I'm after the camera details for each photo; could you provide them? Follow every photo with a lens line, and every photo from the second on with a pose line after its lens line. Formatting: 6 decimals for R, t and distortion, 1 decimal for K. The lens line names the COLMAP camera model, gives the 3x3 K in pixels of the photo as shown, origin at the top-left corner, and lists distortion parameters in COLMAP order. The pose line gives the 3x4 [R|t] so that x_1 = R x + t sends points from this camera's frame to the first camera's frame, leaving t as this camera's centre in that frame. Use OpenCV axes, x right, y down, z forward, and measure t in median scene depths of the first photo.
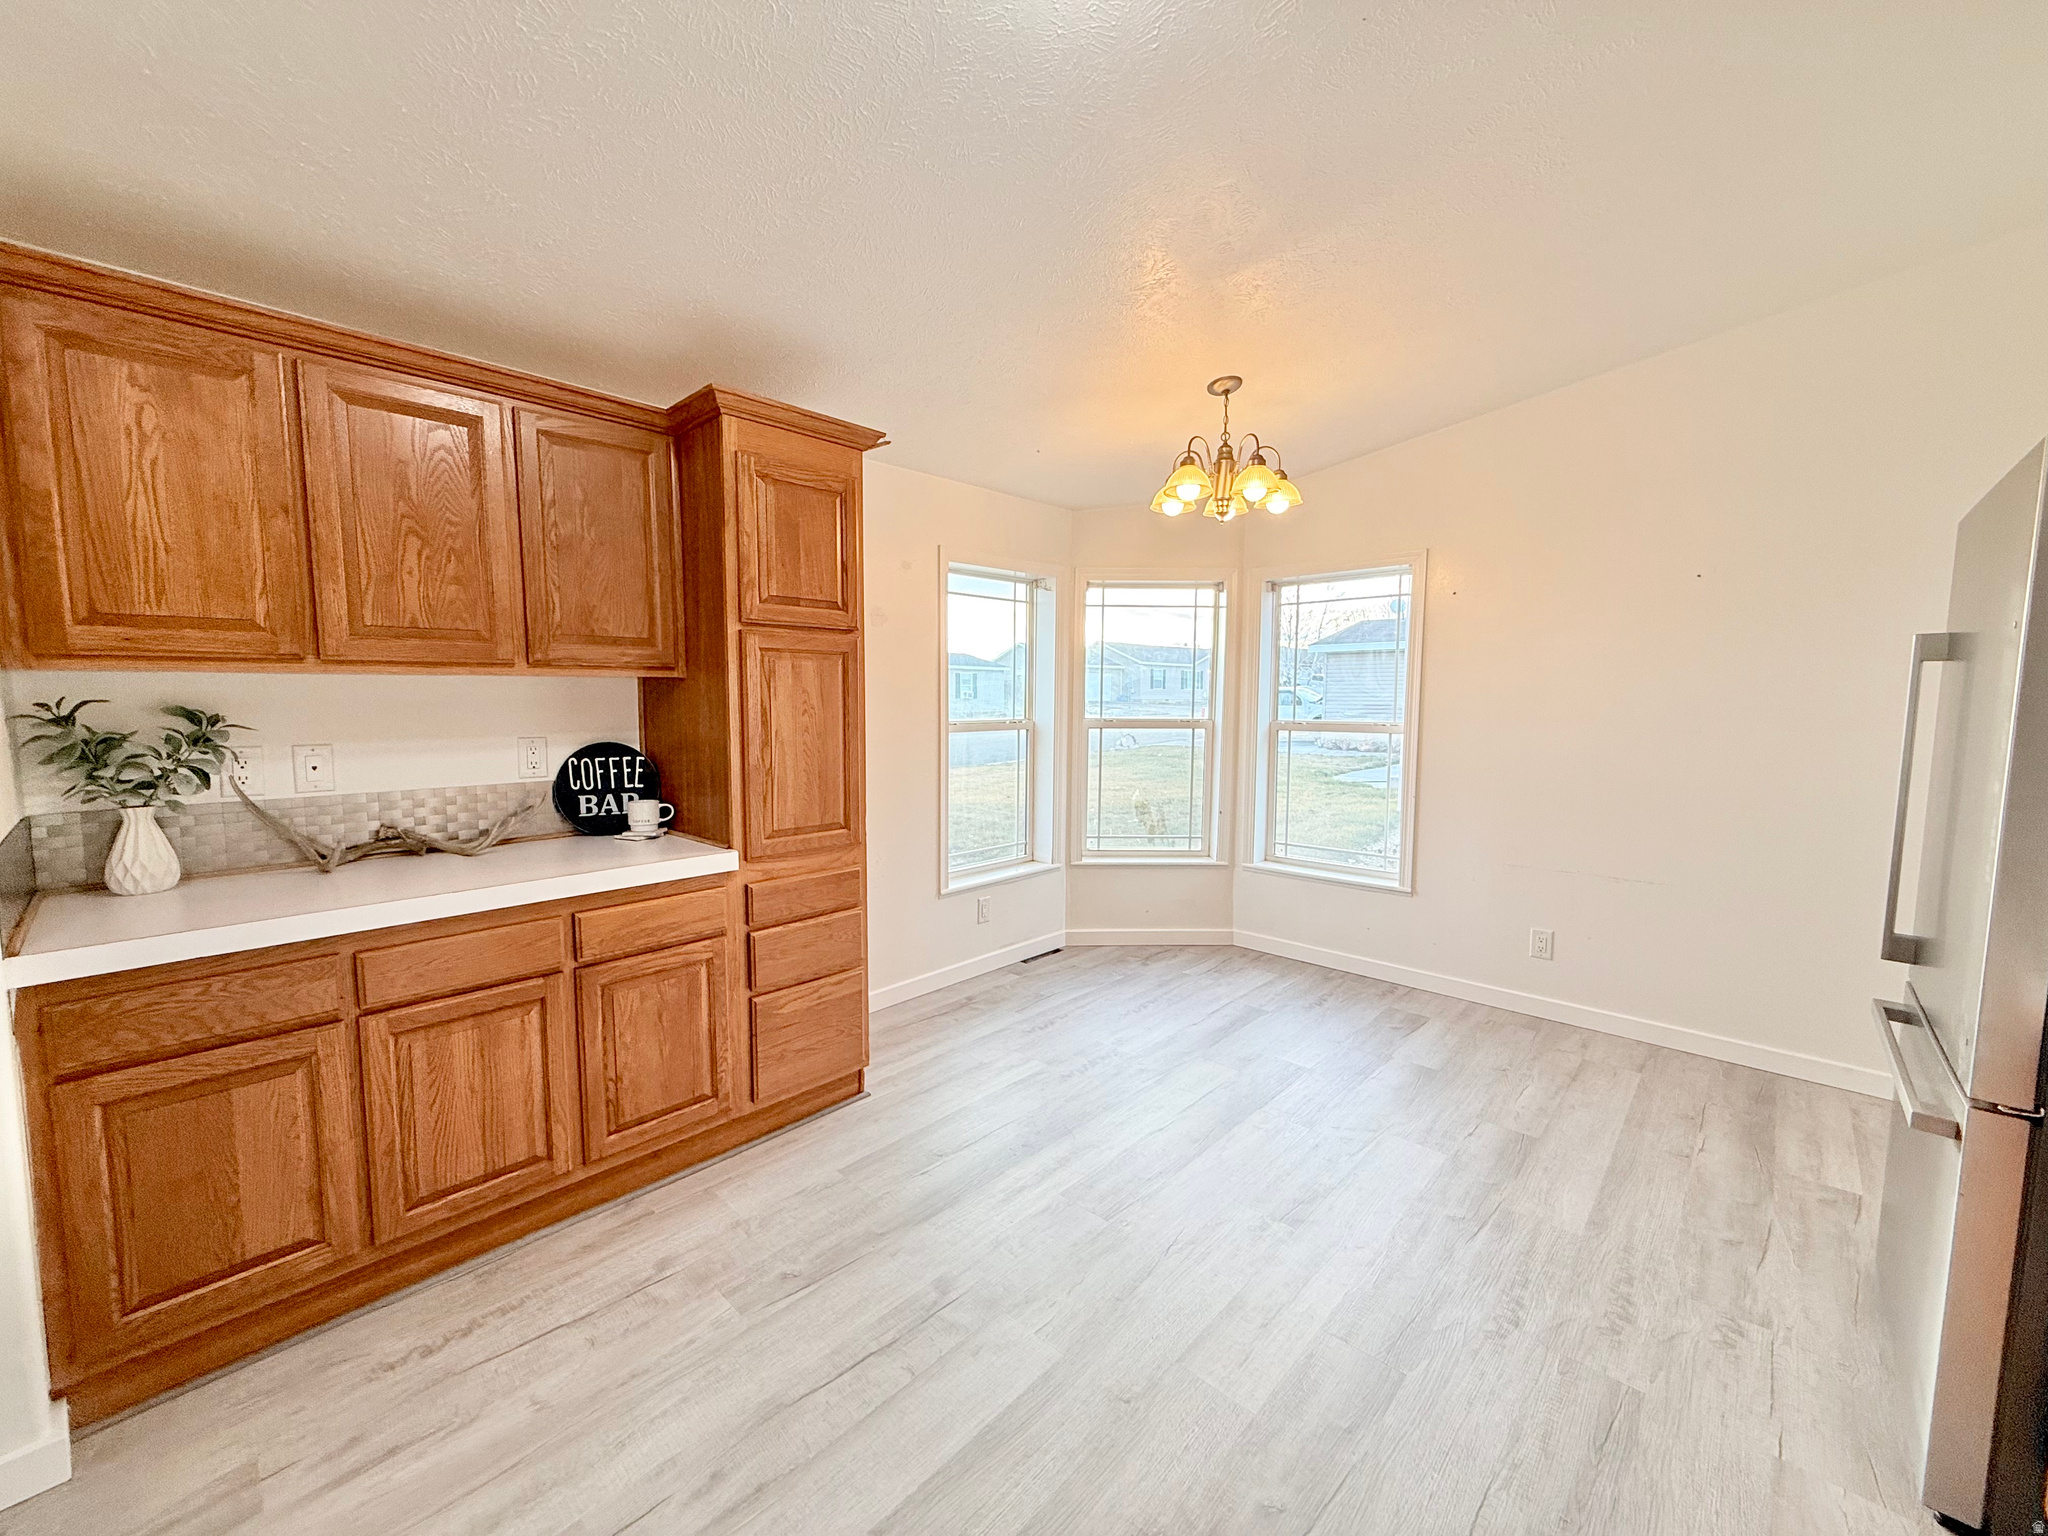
lens RADIAL K [[811.7, 0, 1017.8], [0, 811.7, 766.1], [0, 0, 1]] dist [-0.000559, -0.000143]
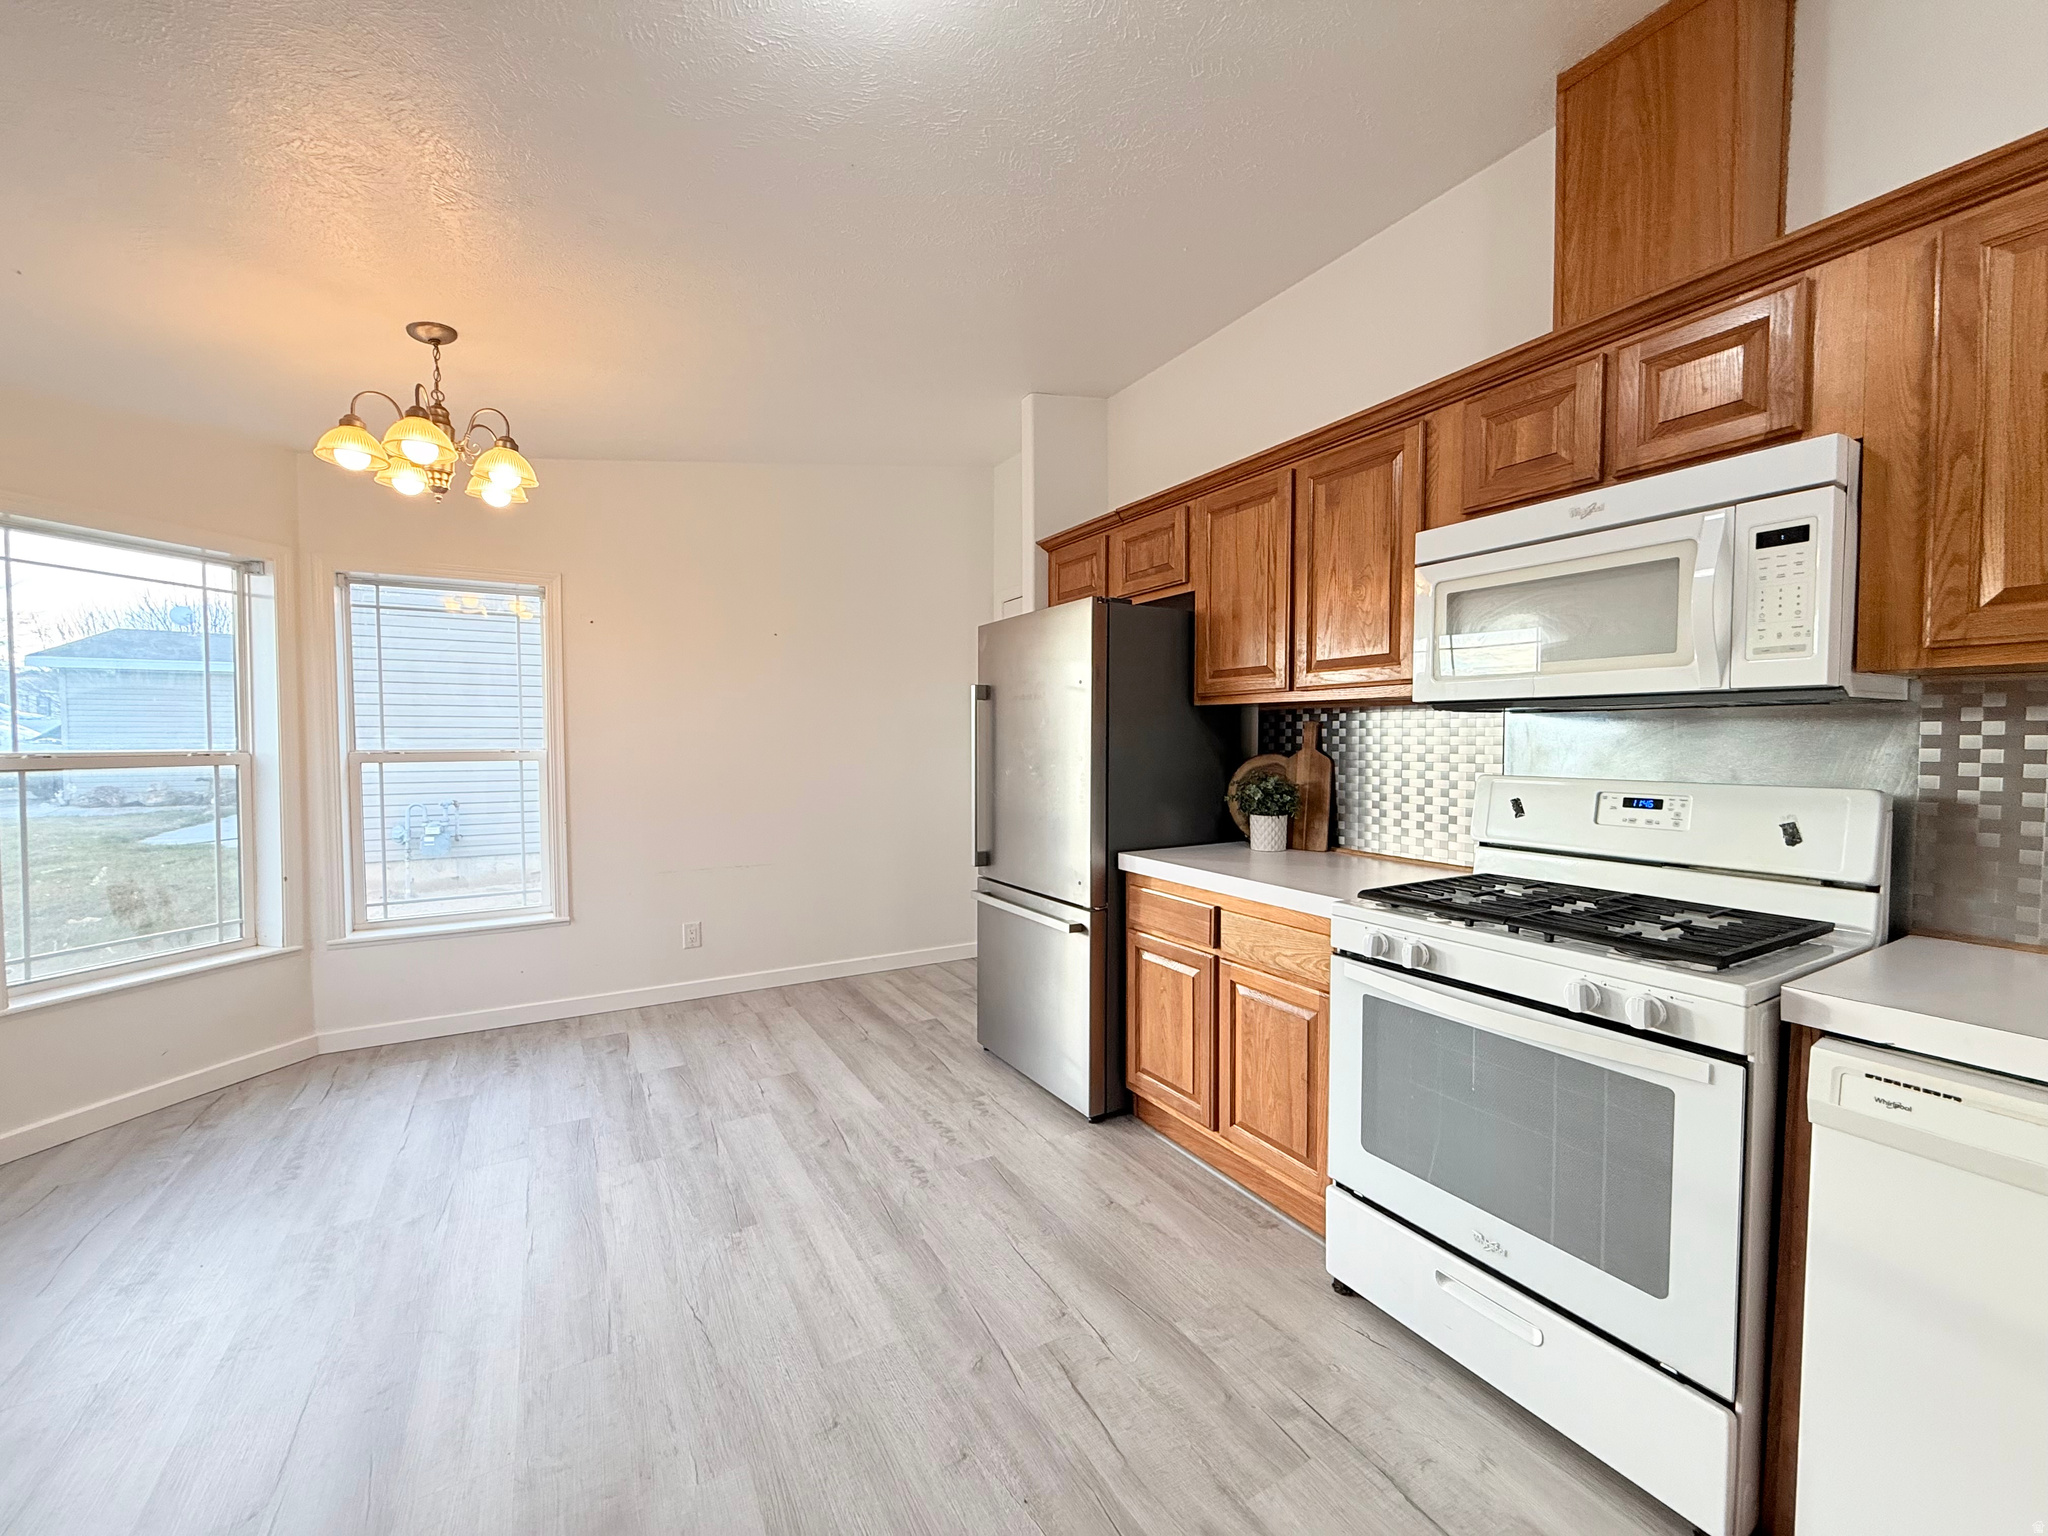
lens RADIAL K [[811.7, 0, 1017.8], [0, 811.7, 766.1], [0, 0, 1]] dist [-0.000559, -0.000143]
pose [[0.289818, -0.038737, 0.956297, -0.467079], [0.083332, 0.996407, 0.015106, 0.000796], [-0.953447, 0.075312, 0.292005, 0.299229]]
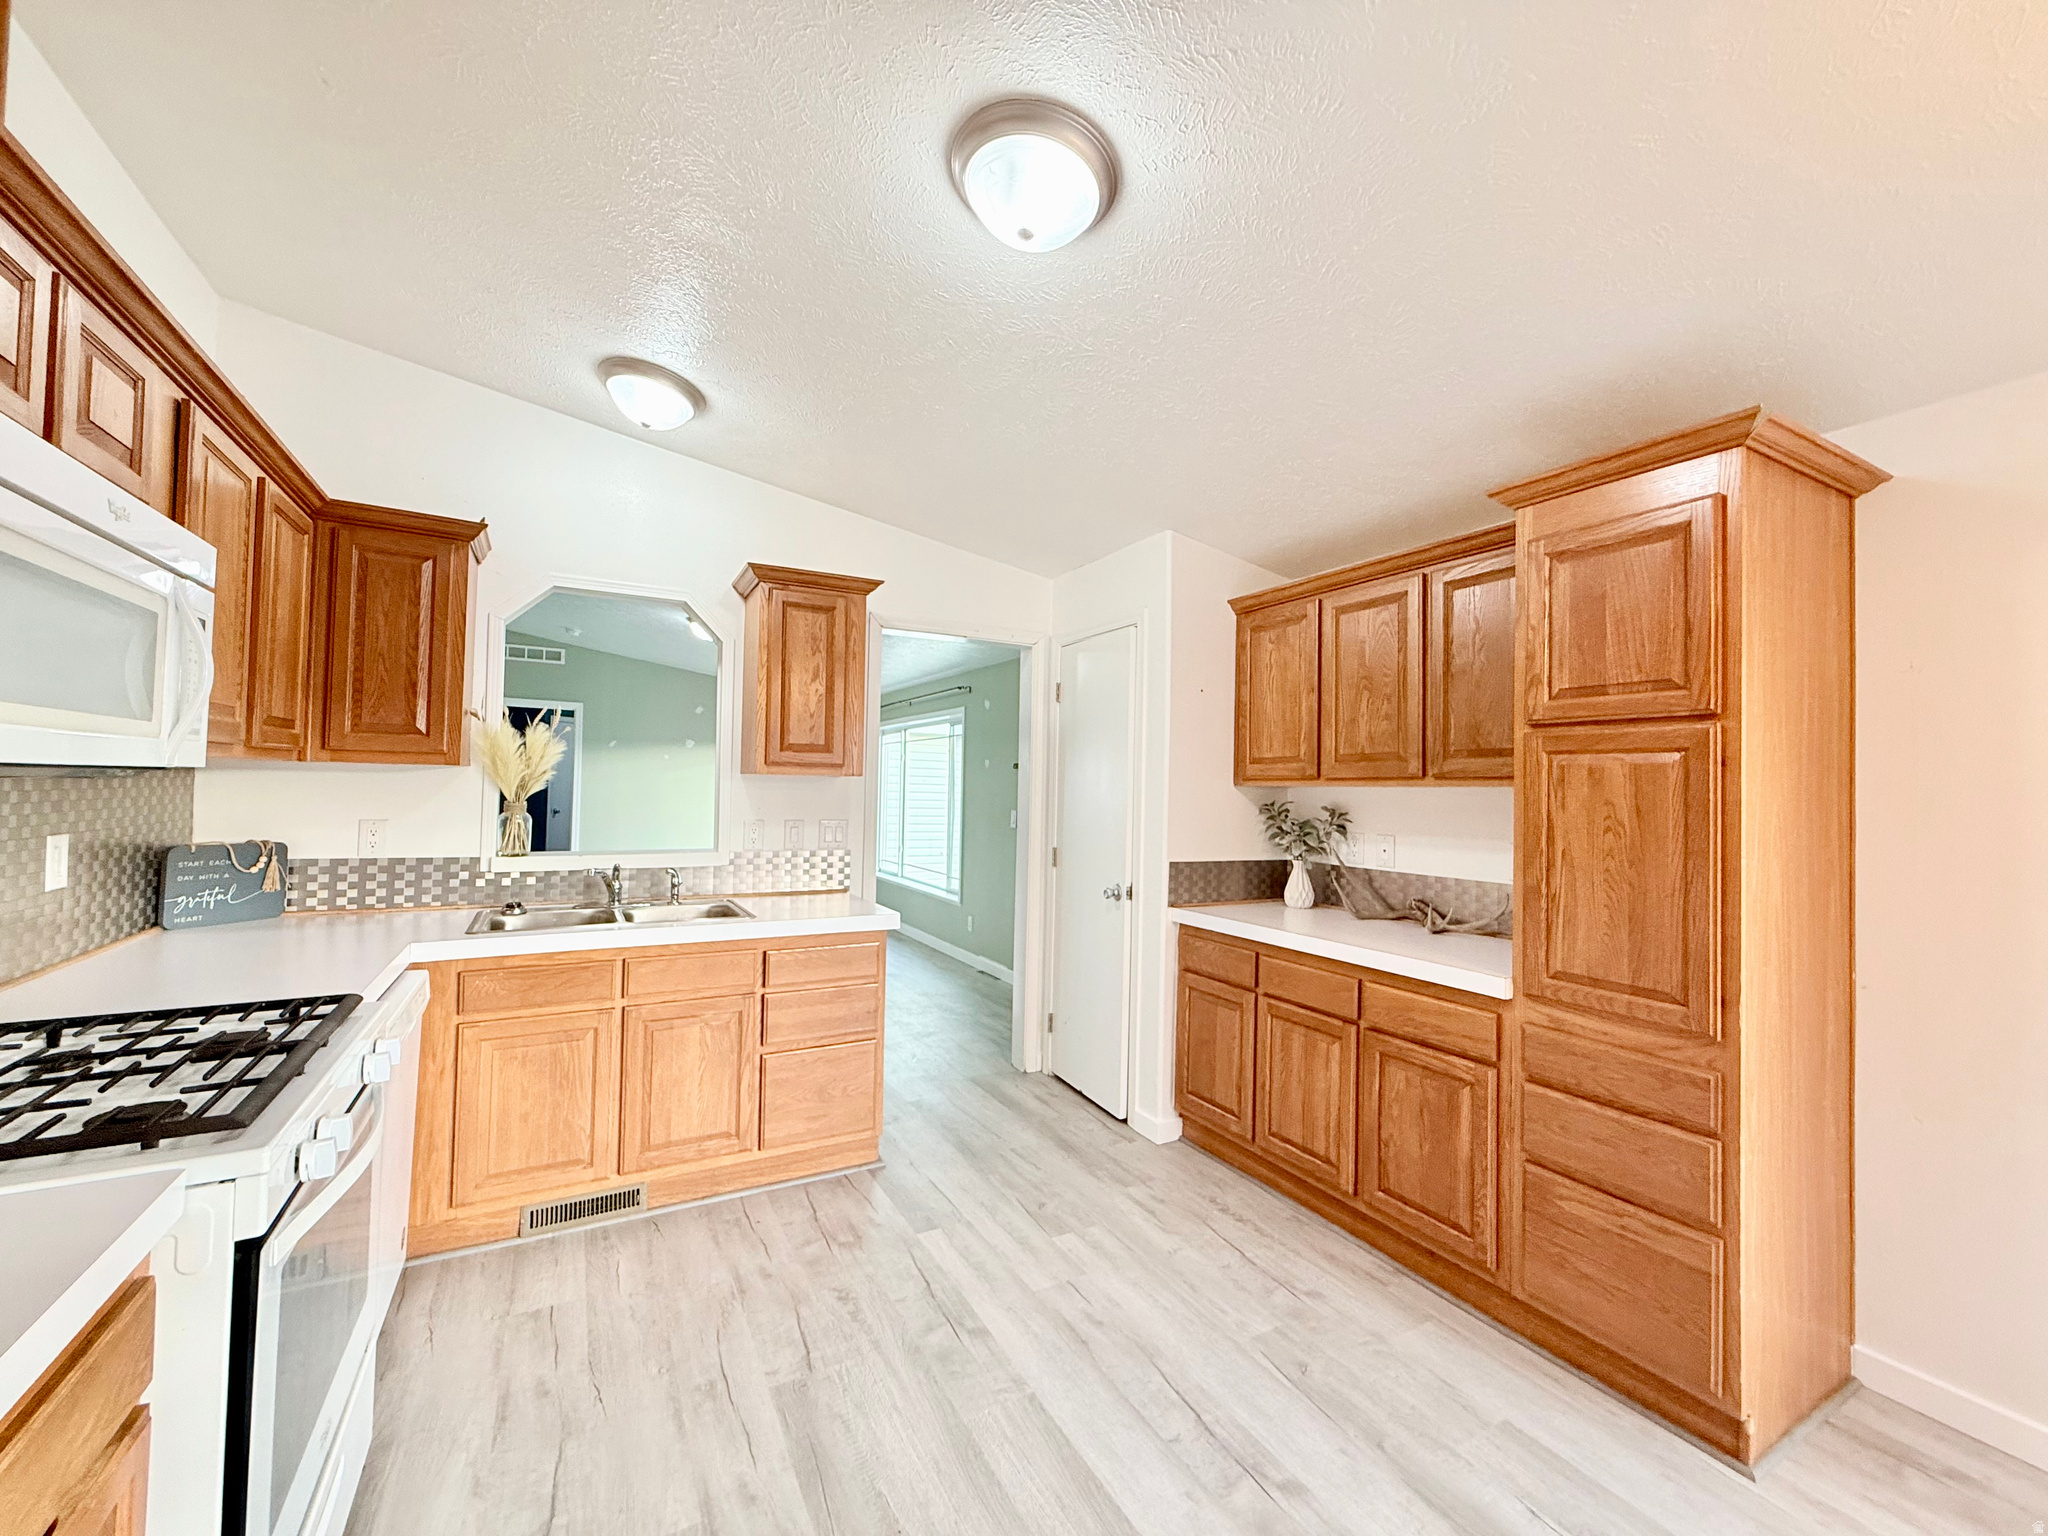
lens RADIAL K [[825.4, 0, 1024.0], [0, 825.4, 768.0], [0, 0, 1]] dist [-0.000684, -0.000065]
pose [[-0.309460, -0.033985, -0.950305, 0.650835], [-0.105425, 0.994426, -0.001232, -0.064994], [0.945050, 0.099805, -0.311318, 0.710448]]
